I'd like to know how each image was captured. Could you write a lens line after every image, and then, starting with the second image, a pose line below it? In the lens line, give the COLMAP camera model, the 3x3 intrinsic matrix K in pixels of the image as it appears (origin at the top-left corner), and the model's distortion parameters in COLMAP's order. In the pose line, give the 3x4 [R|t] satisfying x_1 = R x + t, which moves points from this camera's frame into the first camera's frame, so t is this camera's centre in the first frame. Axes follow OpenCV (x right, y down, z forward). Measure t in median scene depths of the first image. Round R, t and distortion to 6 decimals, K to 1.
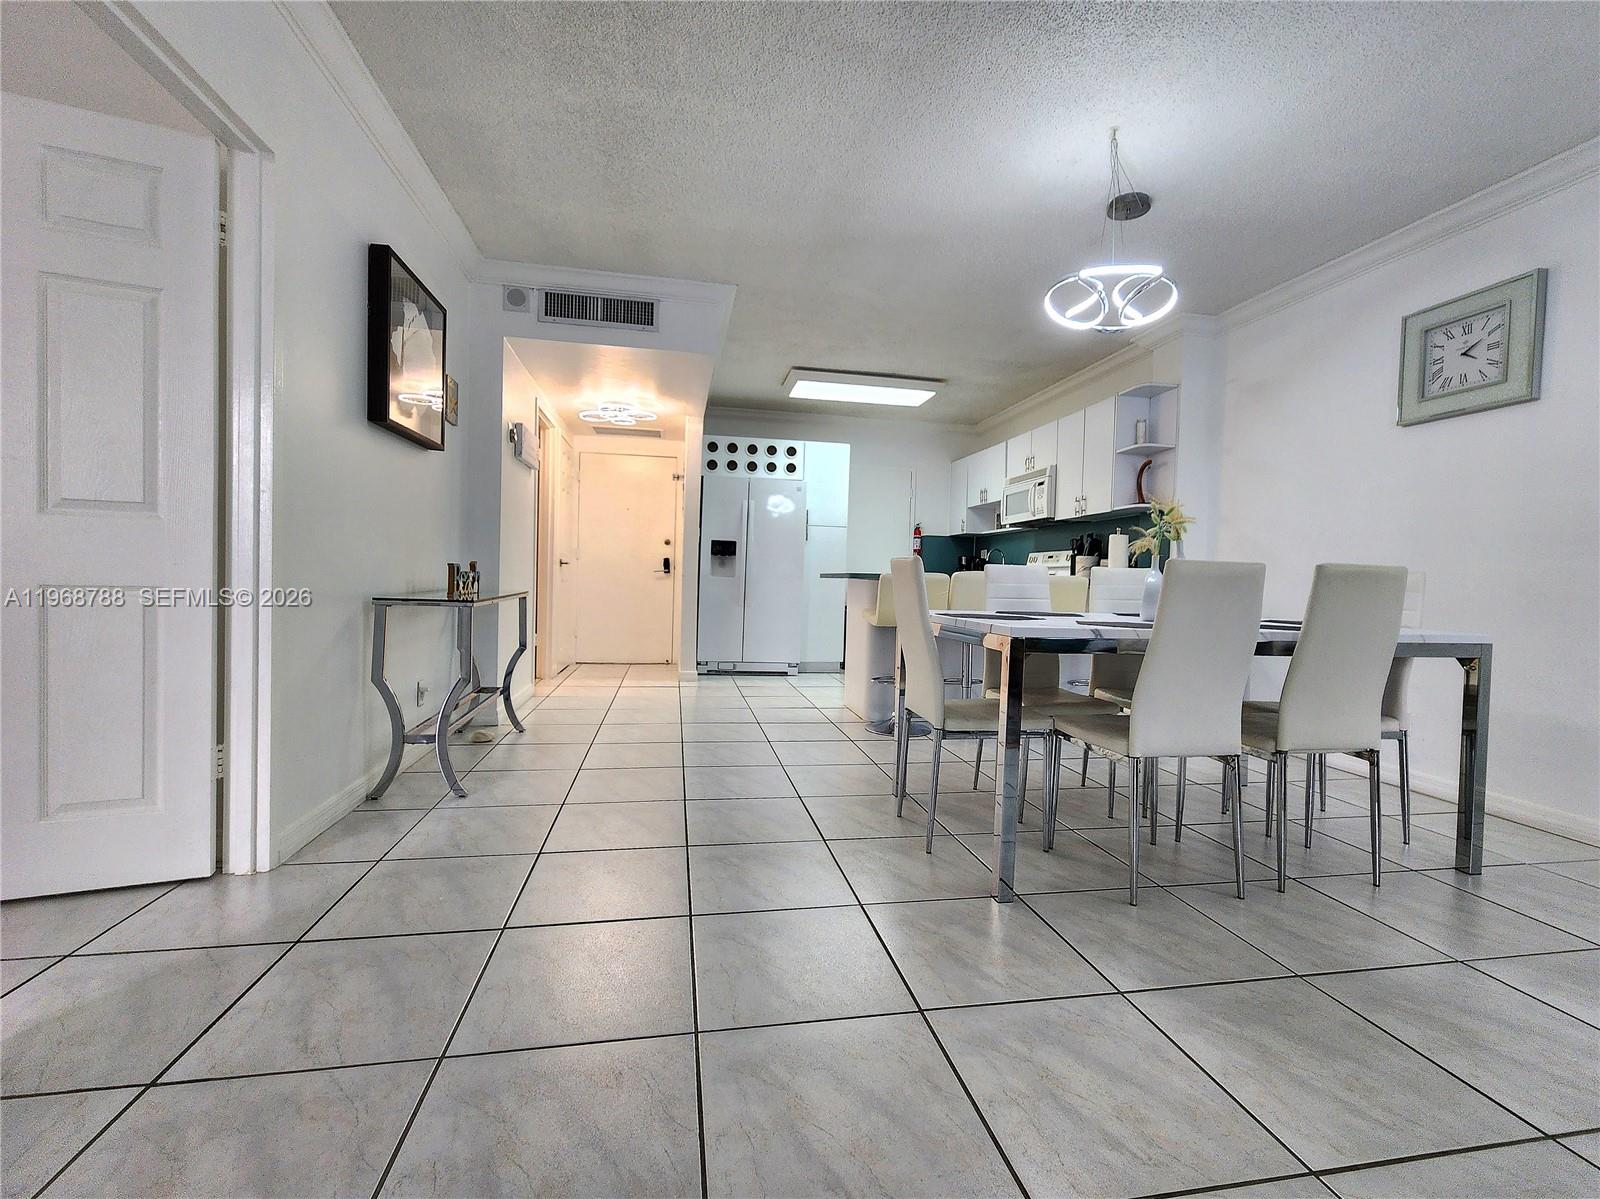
lens RADIAL K [[682.0, 0, 804.7], [0, 682.0, 591.9], [0, 0, 1]] dist [0.000956, 0.000381]
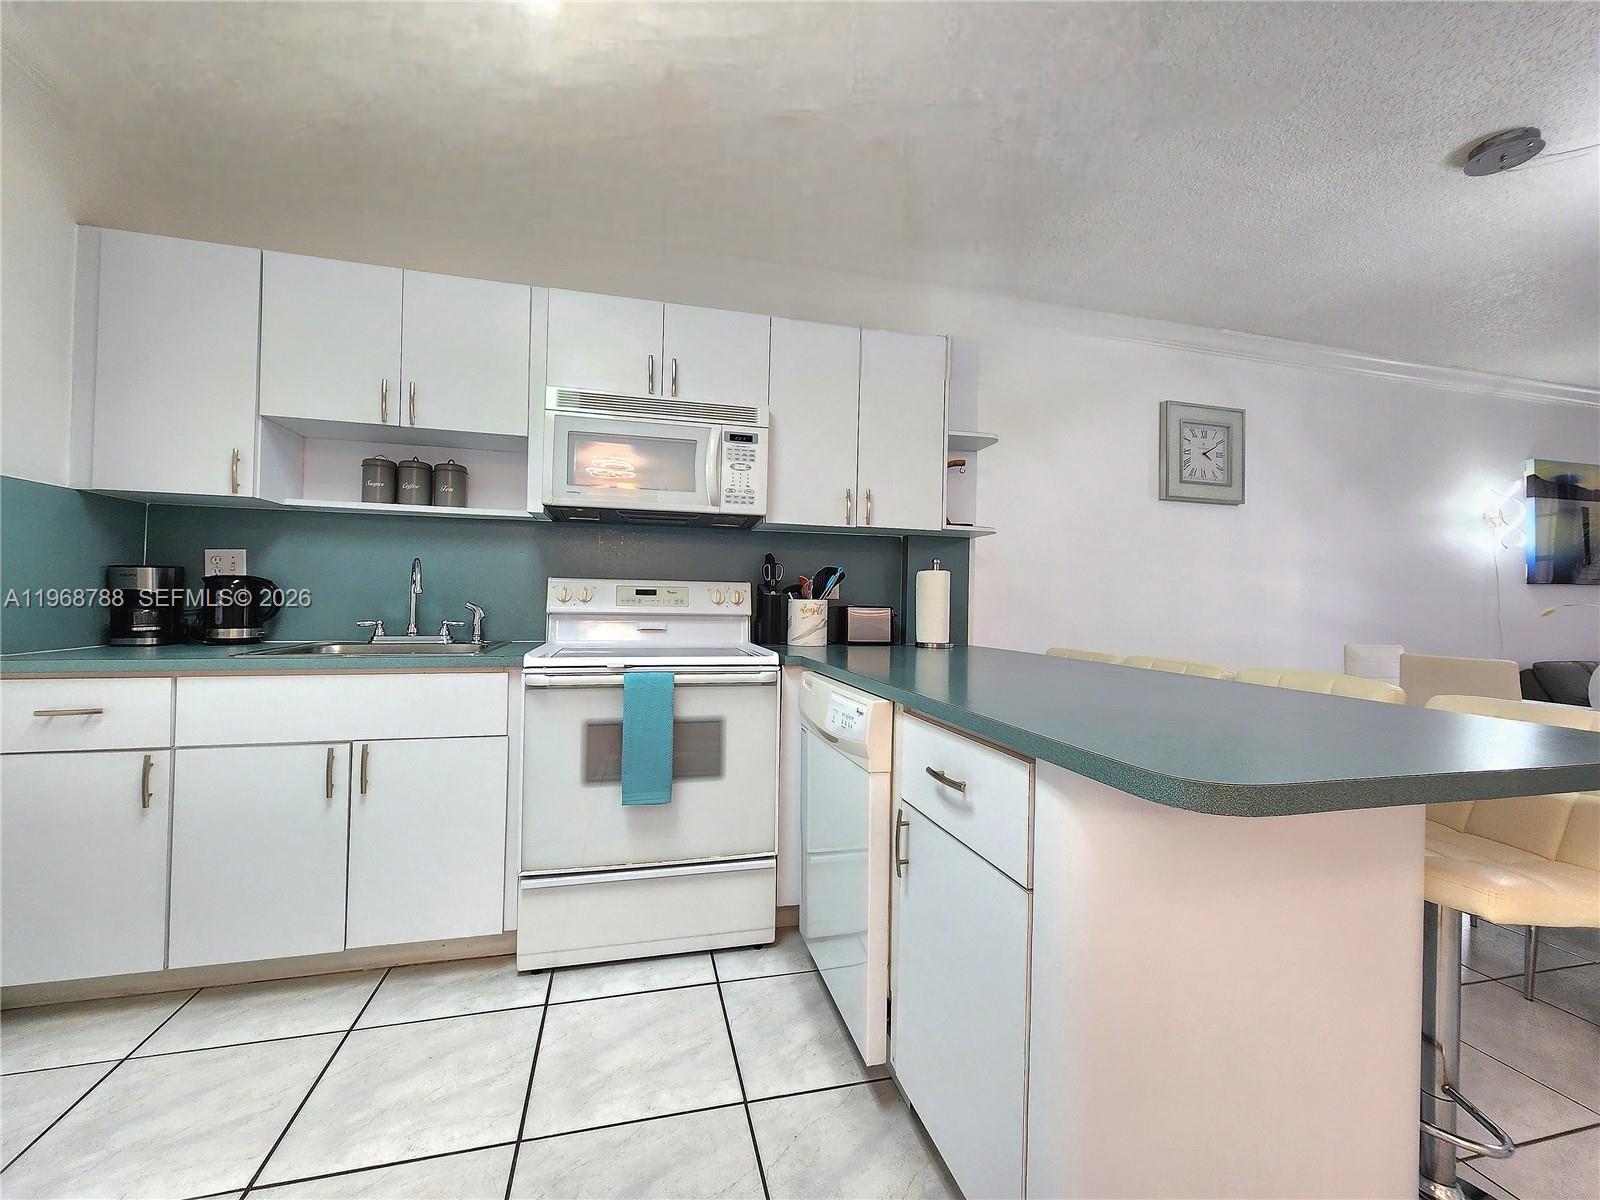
lens RADIAL K [[651.7, 0, 816.0], [0, 651.7, 602.0], [0, 0, 1]] dist [0.000678, 0.000122]
pose [[-0.065170, -0.030350, 0.997412, -0.096739], [-0.003641, 0.999538, 0.030177, -0.063423], [-0.997868, -0.001665, -0.065251, 0.995894]]
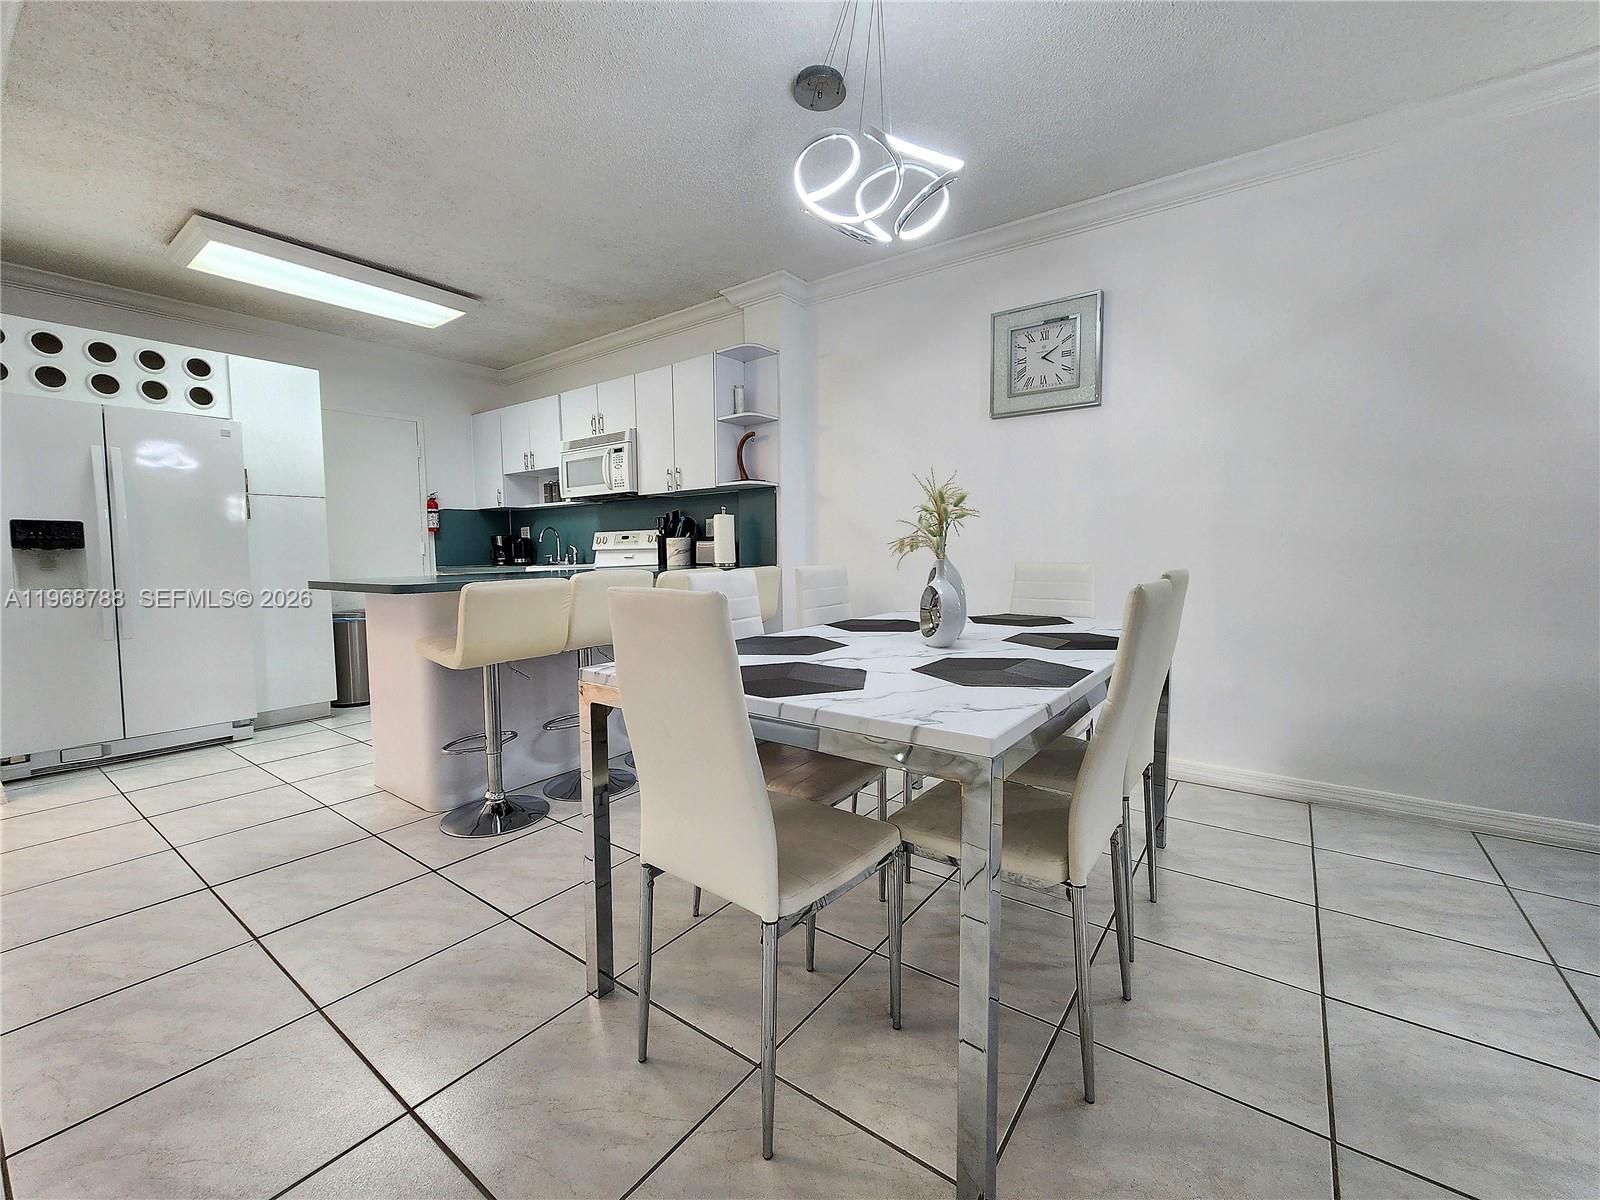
lens RADIAL K [[654.9, 0, 799.7], [0, 654.9, 593.9], [0, 0, 1]] dist [-0.000120, 0.000937]
pose [[0.734493, -0.083353, 0.673477, -0.042521], [0.044753, 0.996217, 0.074489, -0.034845], [-0.677139, -0.024571, 0.735445, 0.266419]]
